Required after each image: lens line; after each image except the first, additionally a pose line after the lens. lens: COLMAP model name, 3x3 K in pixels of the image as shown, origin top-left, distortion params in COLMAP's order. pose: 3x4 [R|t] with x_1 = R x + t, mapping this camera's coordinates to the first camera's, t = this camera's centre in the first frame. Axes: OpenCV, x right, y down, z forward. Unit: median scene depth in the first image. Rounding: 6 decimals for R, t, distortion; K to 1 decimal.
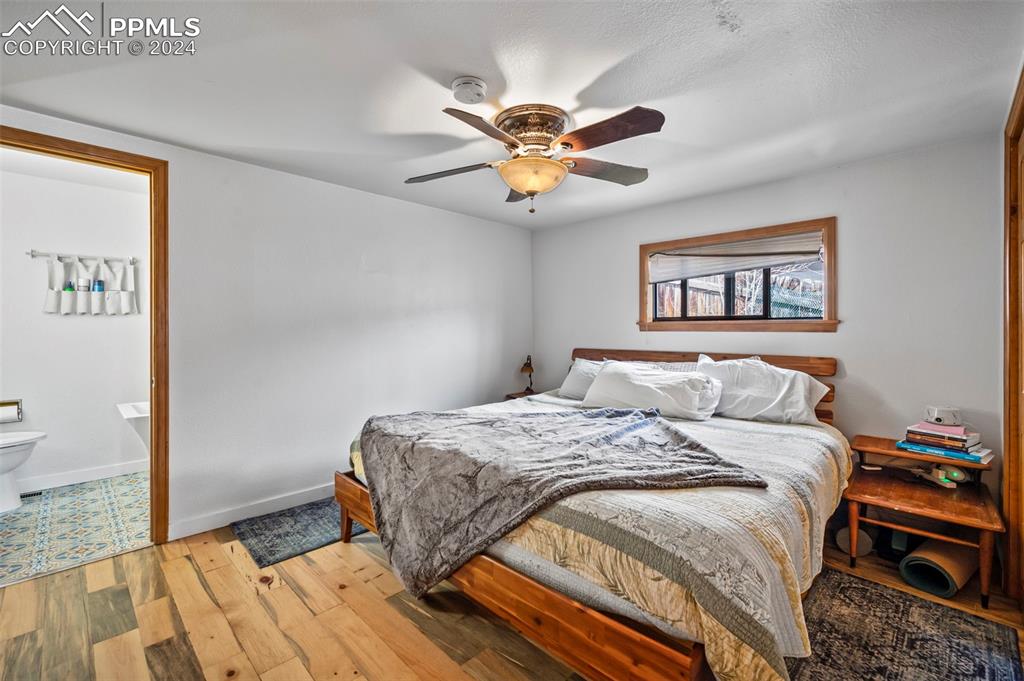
lens RADIAL K [[438.7, 0, 510.6], [0, 438.7, 332.9], [0, 0, 1]] dist [-0.000410, -0.000450]
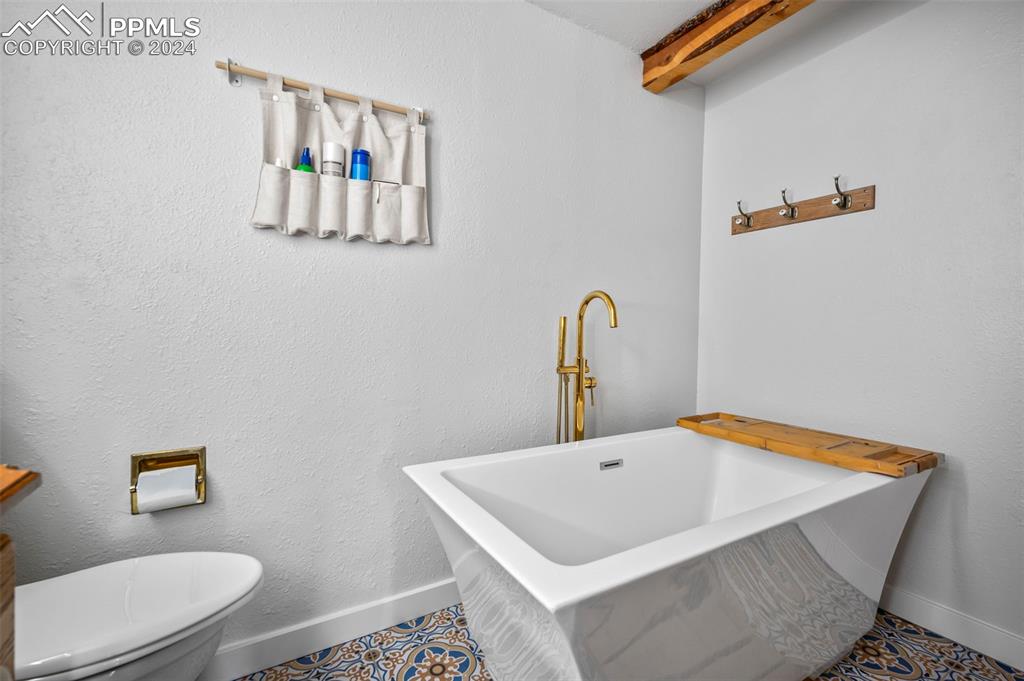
lens RADIAL K [[438.7, 0, 513.5], [0, 438.7, 336.0], [0, 0, 1]] dist [-0.000410, -0.000450]
pose [[0.961648, 0.006142, -0.274217, -0.698772], [-0.006731, 0.999977, -0.001205, 0.049035], [0.274203, 0.003004, 0.961667, 0.654930]]
